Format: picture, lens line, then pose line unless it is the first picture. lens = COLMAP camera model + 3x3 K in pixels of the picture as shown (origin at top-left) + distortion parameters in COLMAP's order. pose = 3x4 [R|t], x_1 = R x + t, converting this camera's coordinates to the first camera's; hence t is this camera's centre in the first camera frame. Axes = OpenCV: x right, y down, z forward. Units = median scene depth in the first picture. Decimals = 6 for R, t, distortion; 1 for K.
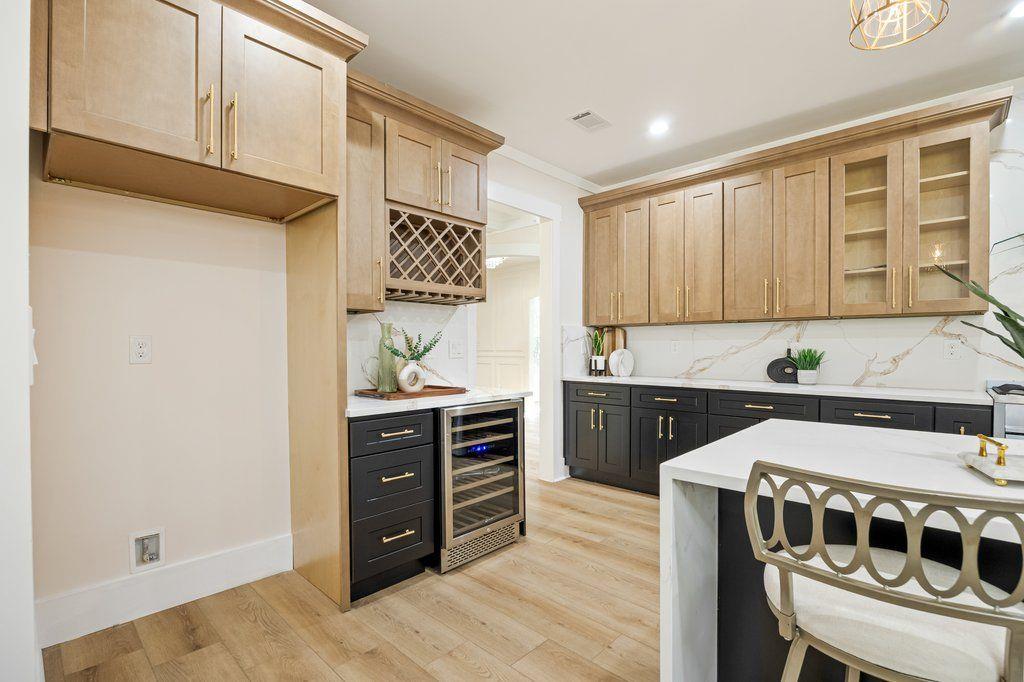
lens RADIAL K [[482.2, 0, 511.8], [0, 482.2, 354.7], [0, 0, 1]] dist [-0.012373, -0.000322]
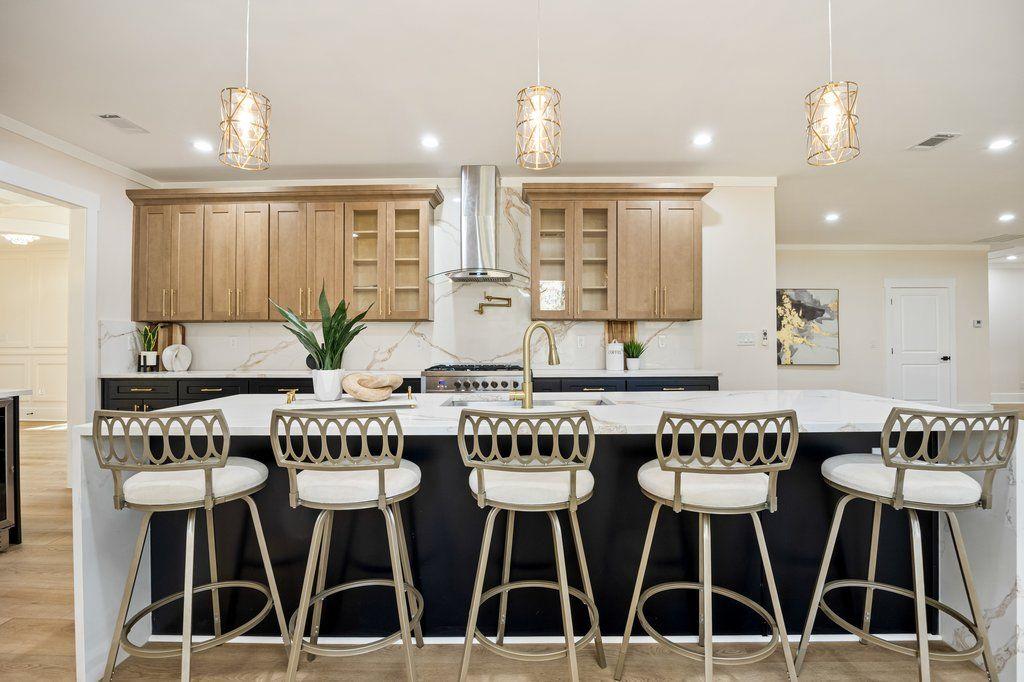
lens RADIAL K [[471.6, 0, 514.0], [0, 471.6, 338.6], [0, 0, 1]] dist [-0.010563, 0.000045]
pose [[0.746333, 0.002734, 0.665568, 0.114373], [0.012514, 0.999757, -0.018139, 0.003711], [-0.665456, 0.021867, 0.746117, -0.262926]]
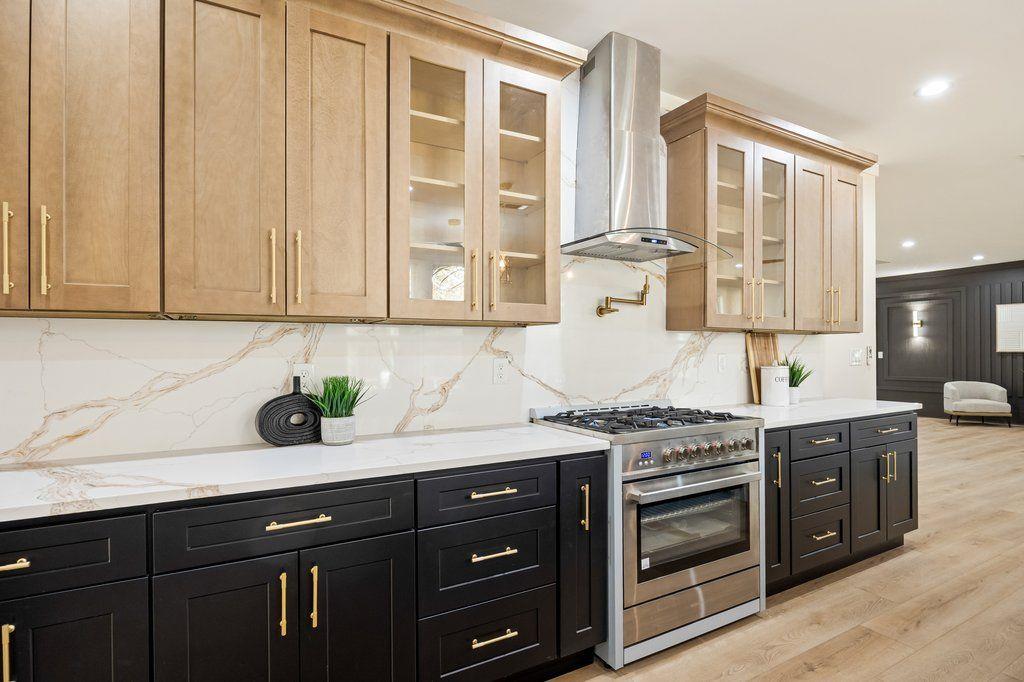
lens RADIAL K [[504.7, 0, 510.8], [0, 504.7, 345.6], [0, 0, 1]] dist [-0.002480, -0.000099]
pose [[0.318024, 0.007234, 0.948055, 0.132700], [0.017640, 0.999753, -0.013546, -0.032108], [-0.947919, 0.021032, 0.317818, 0.578451]]
